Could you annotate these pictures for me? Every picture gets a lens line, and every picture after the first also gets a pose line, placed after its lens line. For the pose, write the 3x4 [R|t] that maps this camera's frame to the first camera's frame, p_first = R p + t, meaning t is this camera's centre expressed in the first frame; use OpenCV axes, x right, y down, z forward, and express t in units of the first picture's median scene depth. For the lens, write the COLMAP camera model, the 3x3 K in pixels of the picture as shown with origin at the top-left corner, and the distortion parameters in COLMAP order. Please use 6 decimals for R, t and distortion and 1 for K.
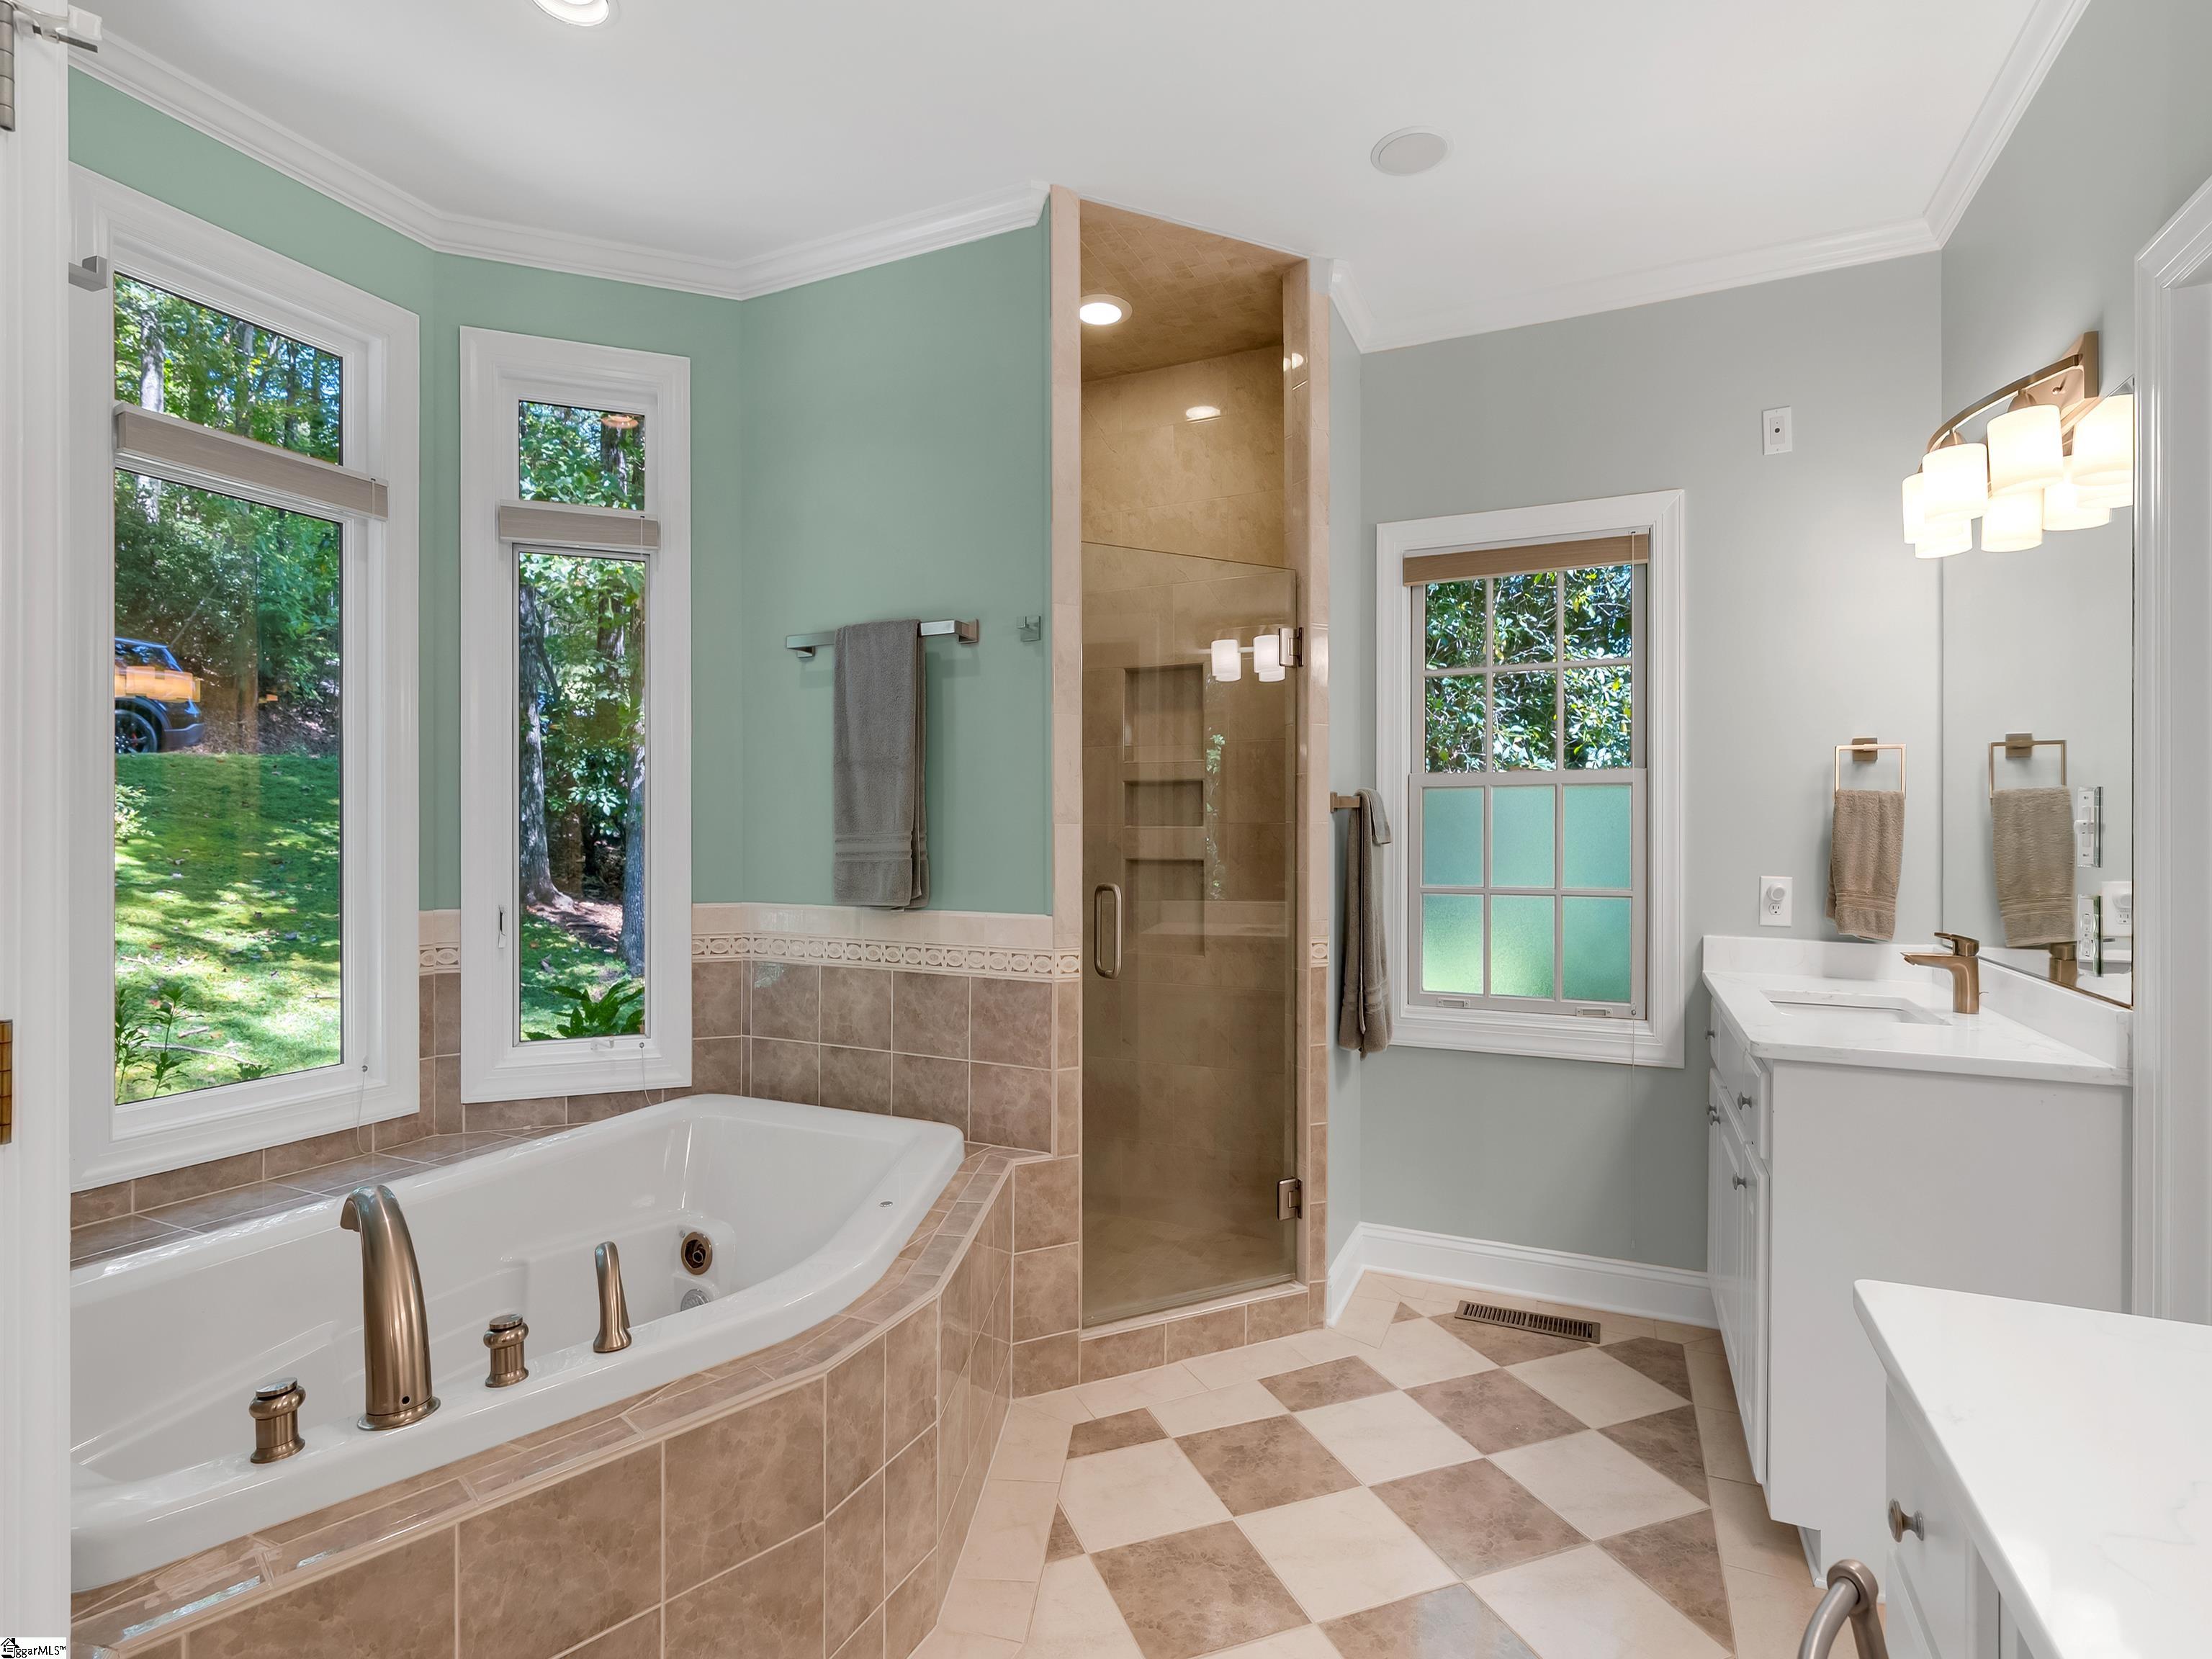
lens RADIAL K [[1084.0, 0, 1111.4], [0, 1084.0, 836.0], [0, 0, 1]] dist [-0.005989, 0.000105]
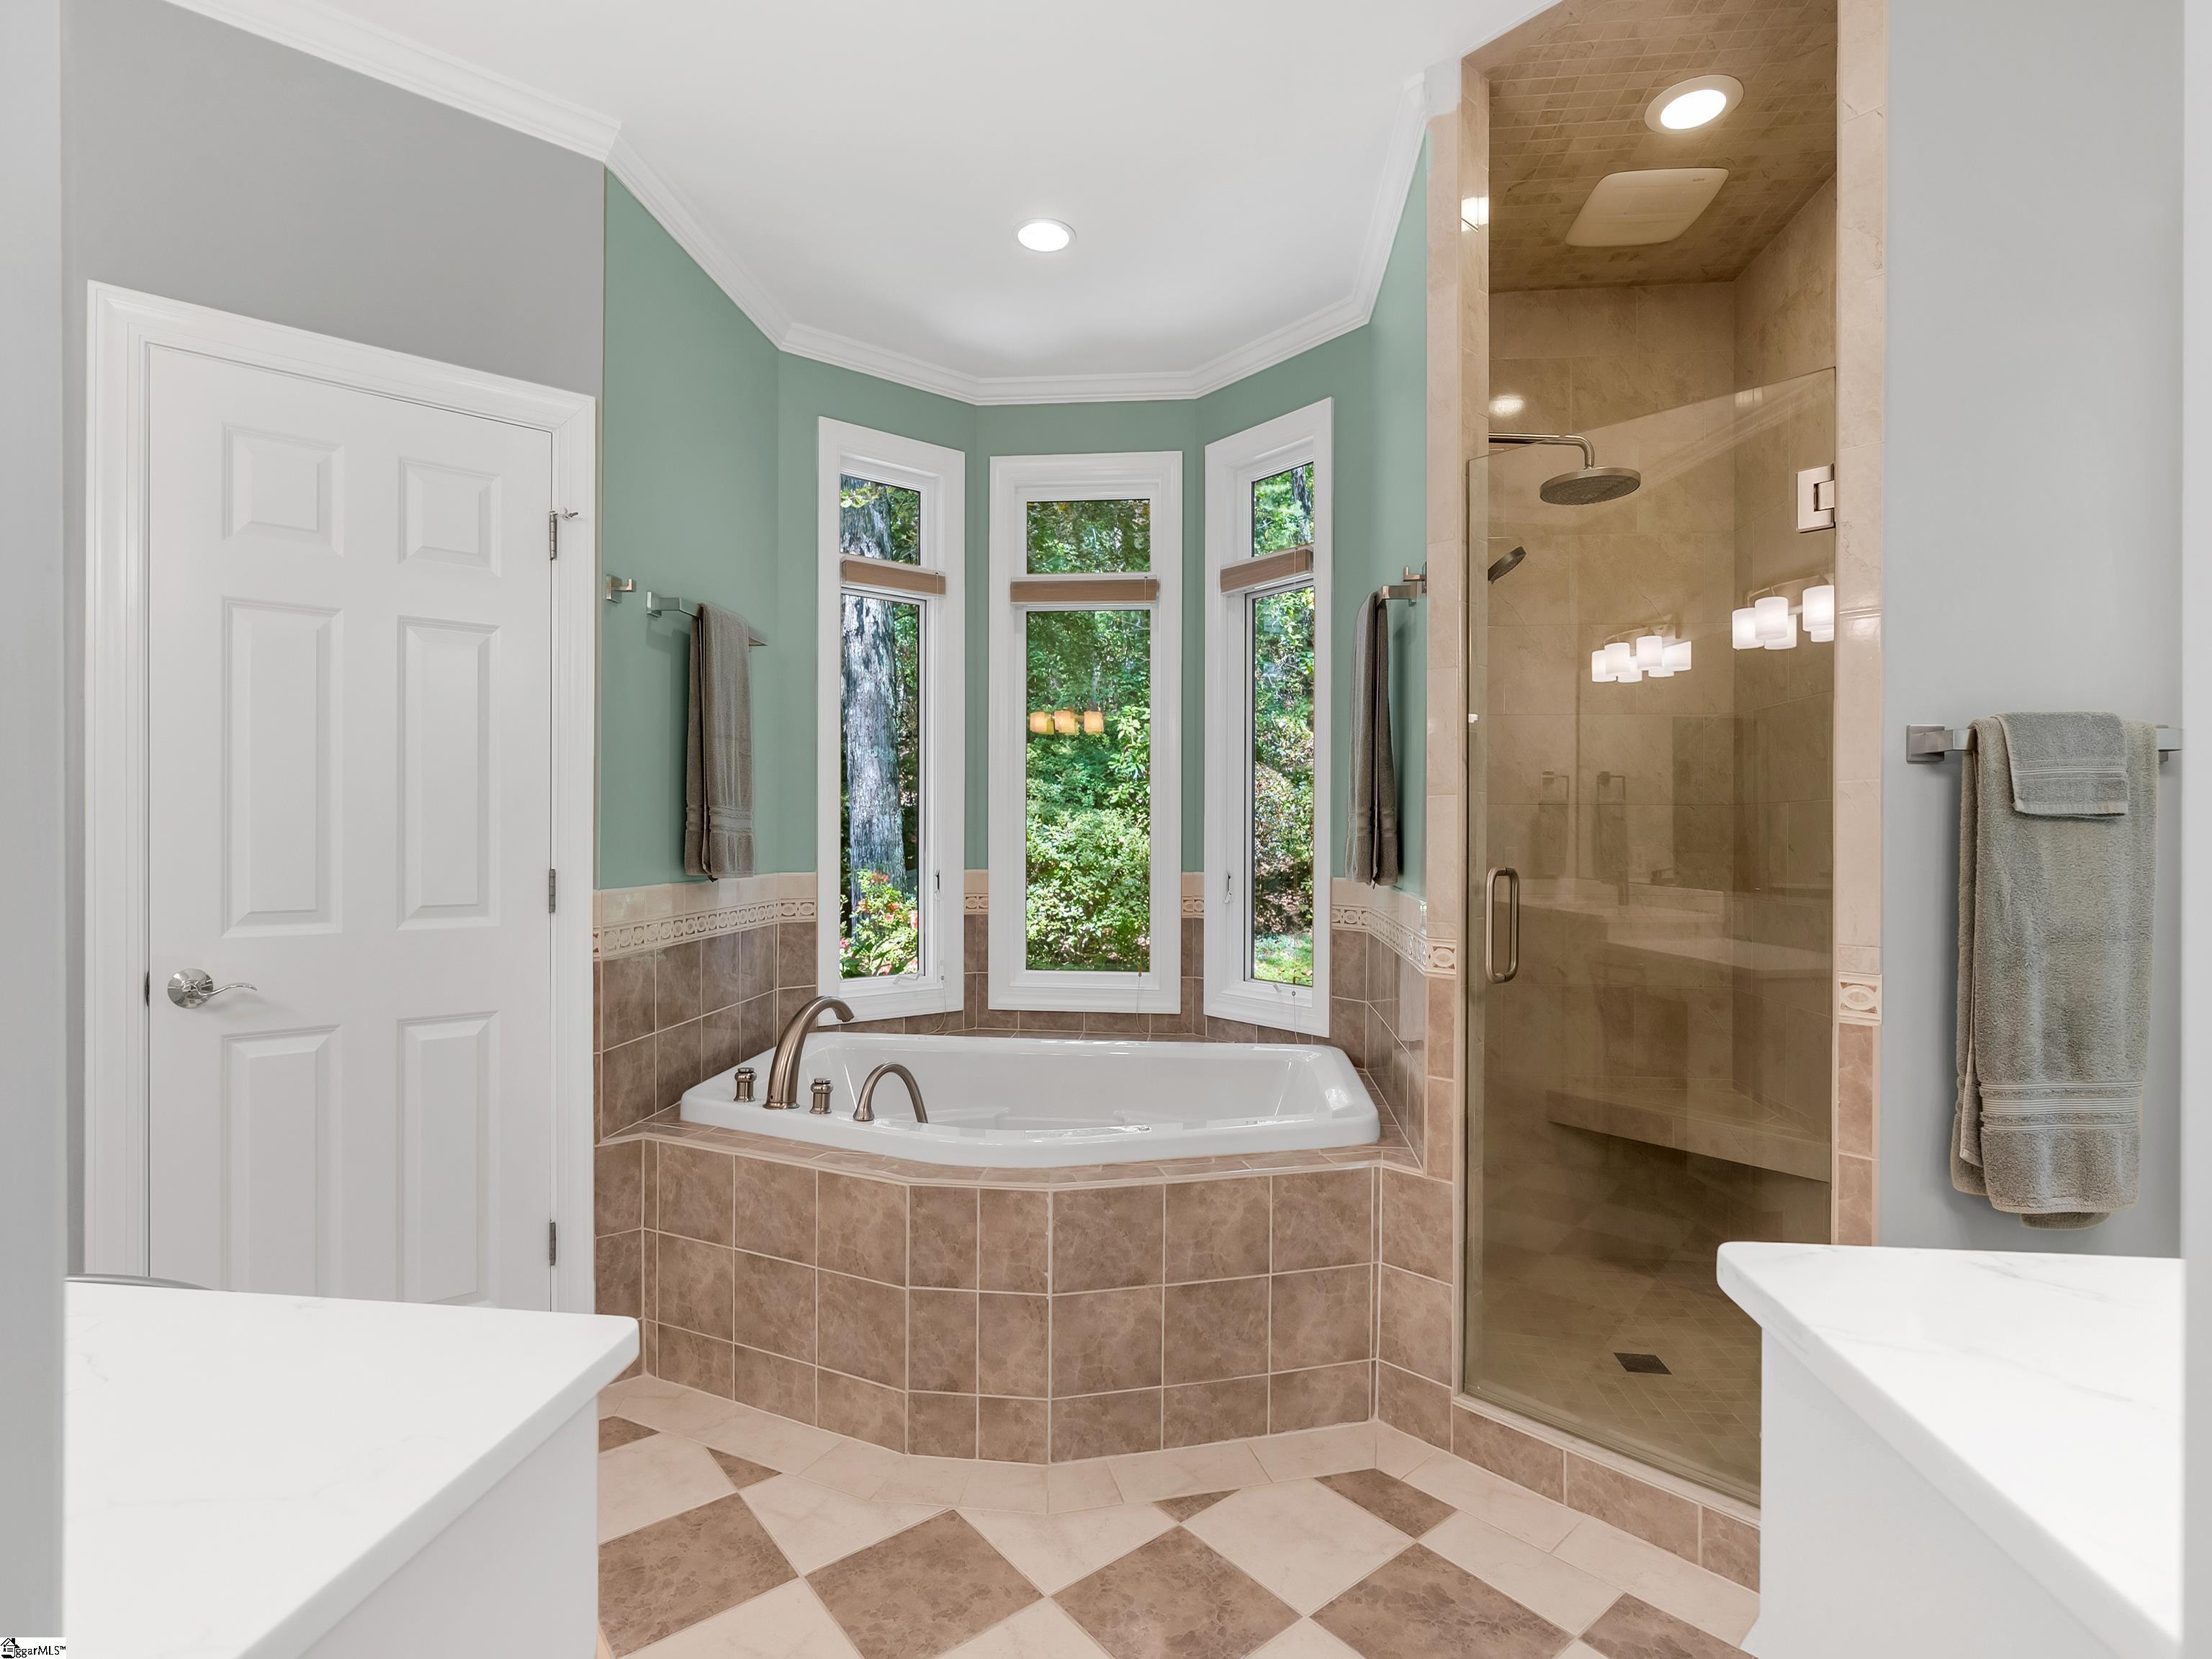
lens RADIAL K [[1084.0, 0, 1110.4], [0, 1084.0, 834.0], [0, 0, 1]] dist [-0.005989, 0.000105]
pose [[0.311274, -0.001676, -0.950319, 0.749999], [-0.002259, 0.999994, -0.002503, 0.025187], [0.950318, 0.002926, 0.311268, 0.518240]]
